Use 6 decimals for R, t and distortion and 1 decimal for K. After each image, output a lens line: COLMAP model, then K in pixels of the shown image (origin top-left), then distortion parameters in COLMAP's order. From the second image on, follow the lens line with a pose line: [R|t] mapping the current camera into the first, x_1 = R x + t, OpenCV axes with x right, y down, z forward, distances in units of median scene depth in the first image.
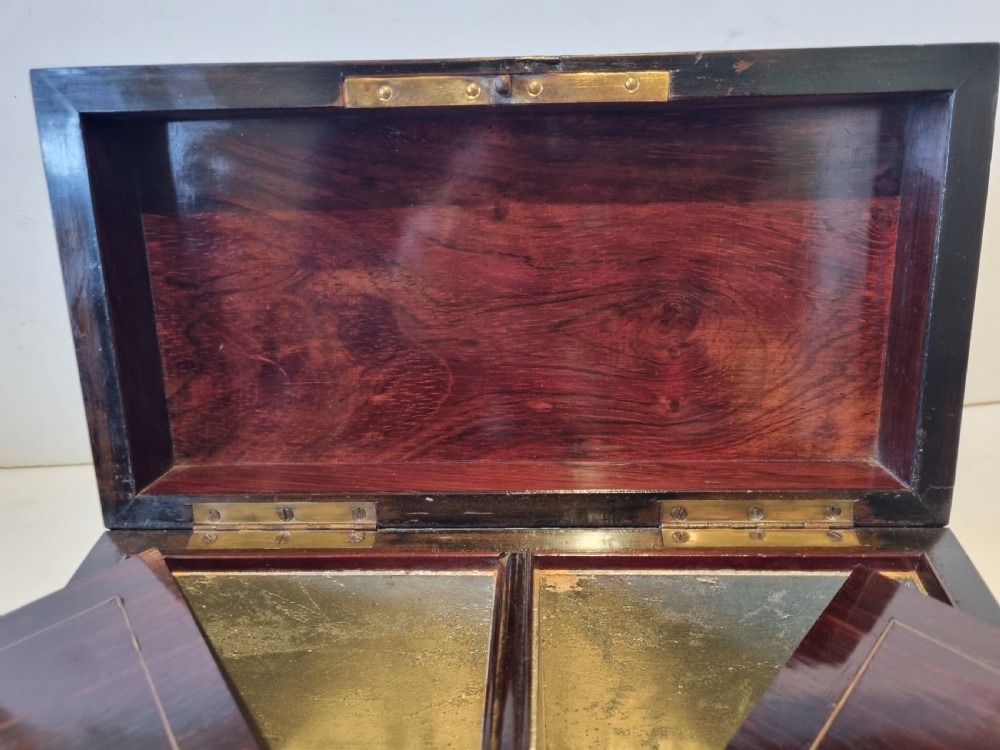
lens RADIAL K [[798.1, 0, 515.3], [0, 798.1, 373.1], [0, 0, 1]] dist [0.008944, -0.000743]
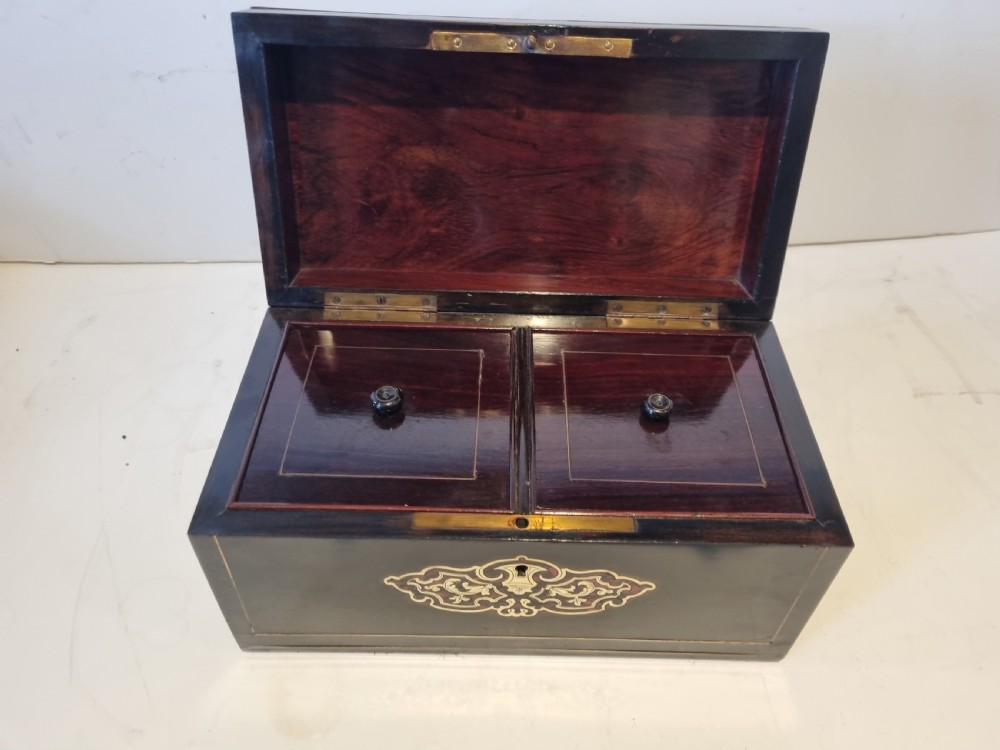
lens RADIAL K [[755.9, 0, 515.9], [0, 755.9, 363.7], [0, 0, 1]] dist [0.027350, -0.004225]
pose [[0.997133, 0.027758, 0.070391, -0.113442], [-0.043275, 0.972326, 0.229585, -0.065052], [-0.062070, -0.231973, 0.970740, -0.541160]]
